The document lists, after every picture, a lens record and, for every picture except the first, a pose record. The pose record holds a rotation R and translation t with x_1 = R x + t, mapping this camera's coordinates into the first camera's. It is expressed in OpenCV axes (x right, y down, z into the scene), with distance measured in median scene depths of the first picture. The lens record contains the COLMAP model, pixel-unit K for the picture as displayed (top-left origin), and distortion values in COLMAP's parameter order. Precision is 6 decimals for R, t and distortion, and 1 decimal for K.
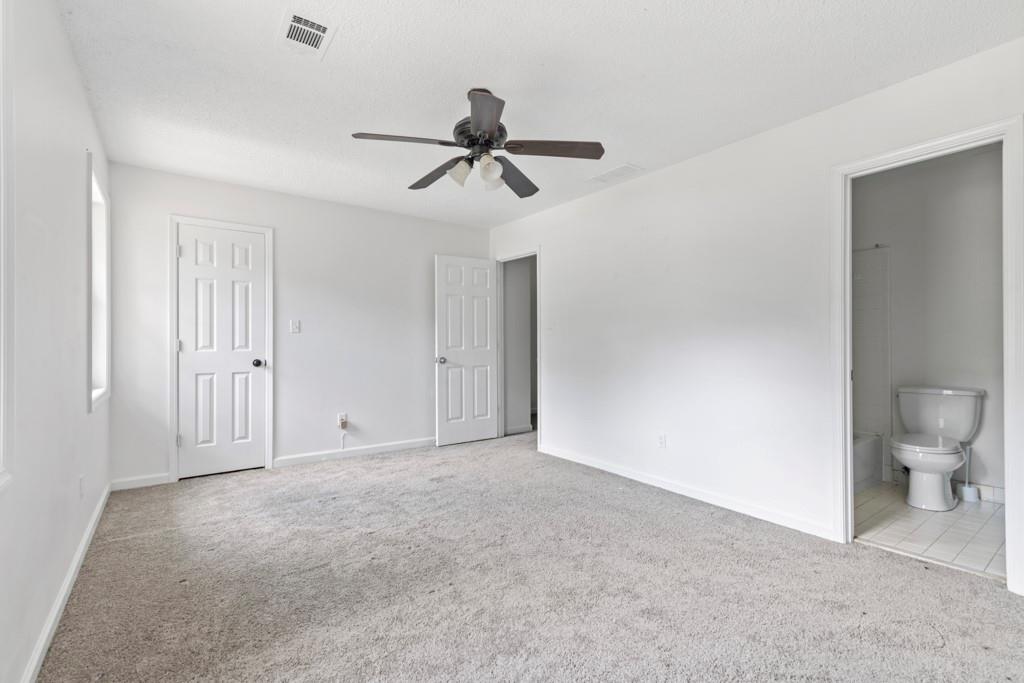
lens RADIAL K [[458.3, 0, 509.0], [0, 458.3, 335.3], [0, 0, 1]] dist [0.000860, -0.000014]
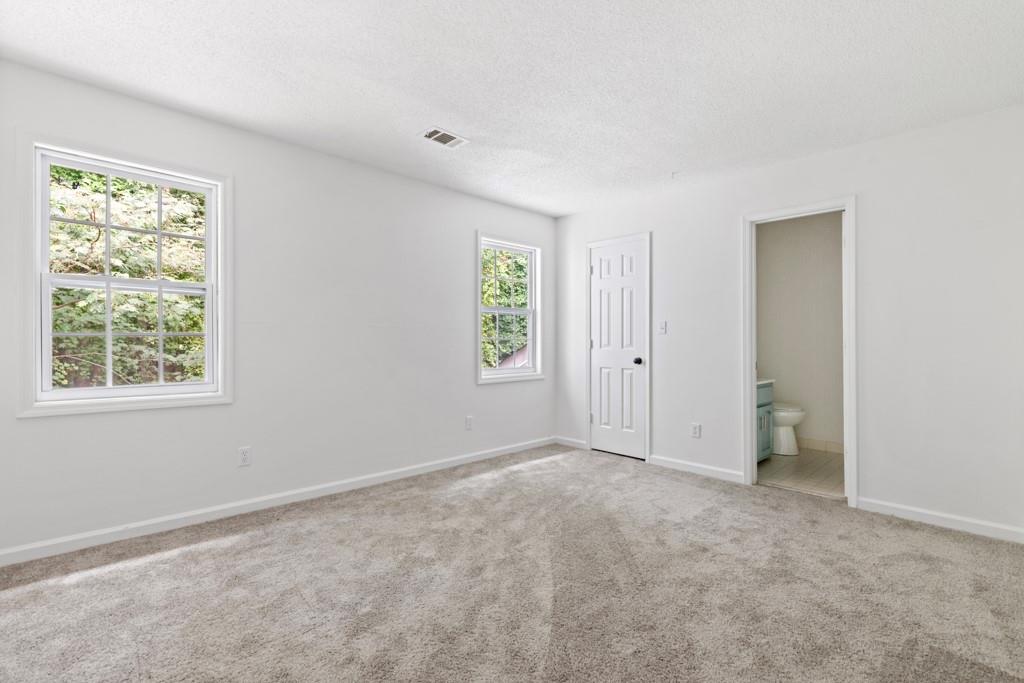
lens RADIAL K [[458.3, 0, 509.0], [0, 458.3, 335.3], [0, 0, 1]] dist [0.000860, -0.000014]
pose [[0.101582, -0.004426, -0.994817, 0.498646], [0.005219, 0.999979, -0.003916, 0.002596], [0.994814, -0.004794, 0.101603, 0.594181]]
